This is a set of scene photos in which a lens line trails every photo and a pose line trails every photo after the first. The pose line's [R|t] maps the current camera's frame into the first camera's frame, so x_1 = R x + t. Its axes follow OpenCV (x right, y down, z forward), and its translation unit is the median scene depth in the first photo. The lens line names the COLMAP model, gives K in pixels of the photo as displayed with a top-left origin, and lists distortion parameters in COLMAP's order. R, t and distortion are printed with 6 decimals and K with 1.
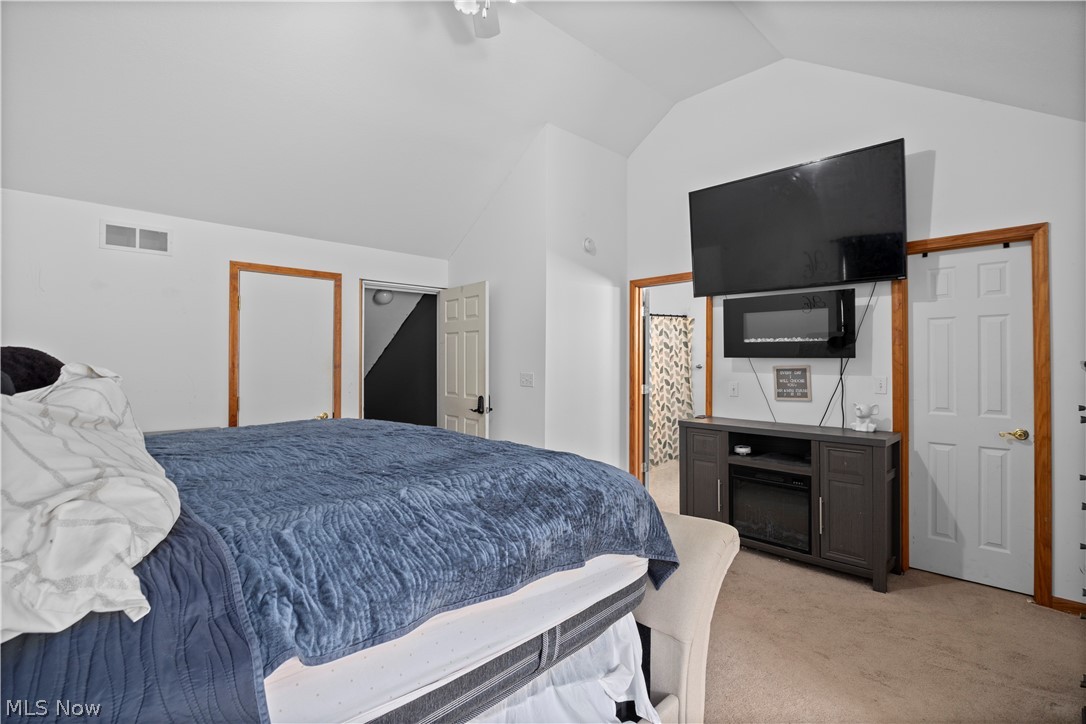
lens RADIAL K [[479.0, 0, 544.0], [0, 479.0, 362.0], [0, 0, 1]] dist [-0.001527, -0.000014]
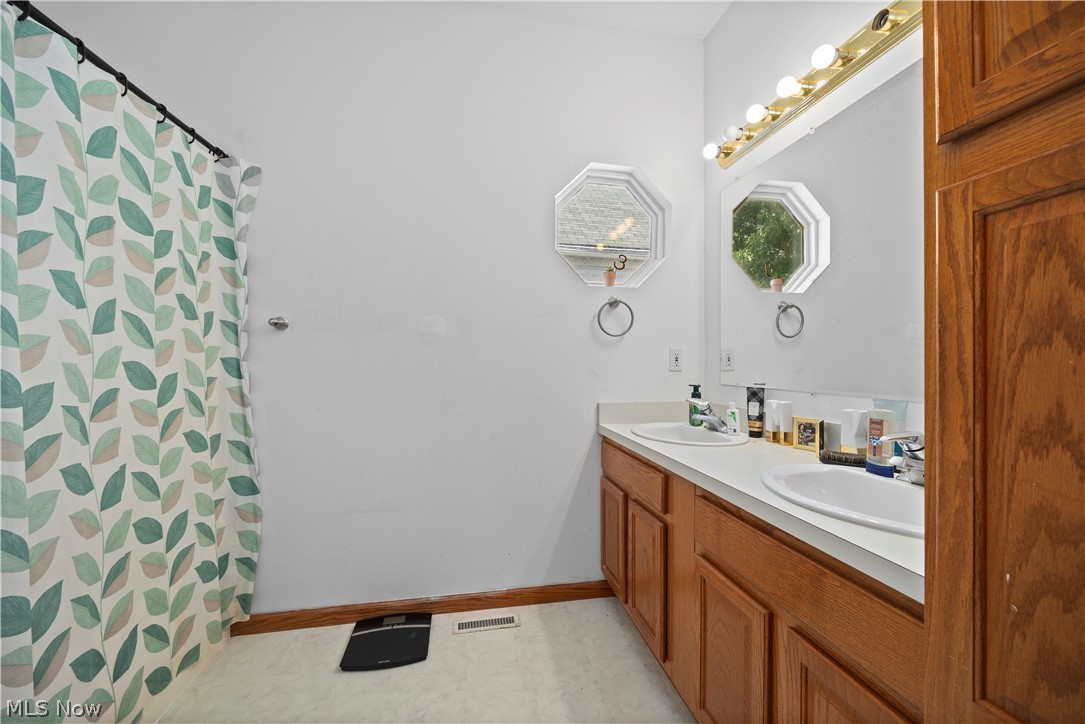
lens RADIAL K [[422.2, 0, 547.8], [0, 422.2, 364.4], [0, 0, 1]] dist [0.000256, -0.000364]
pose [[0.536048, 0.000189, 0.844187, 0.185802], [-0.005935, 0.999976, 0.003545, 0.034714], [-0.844167, -0.006911, 0.536037, 0.705855]]
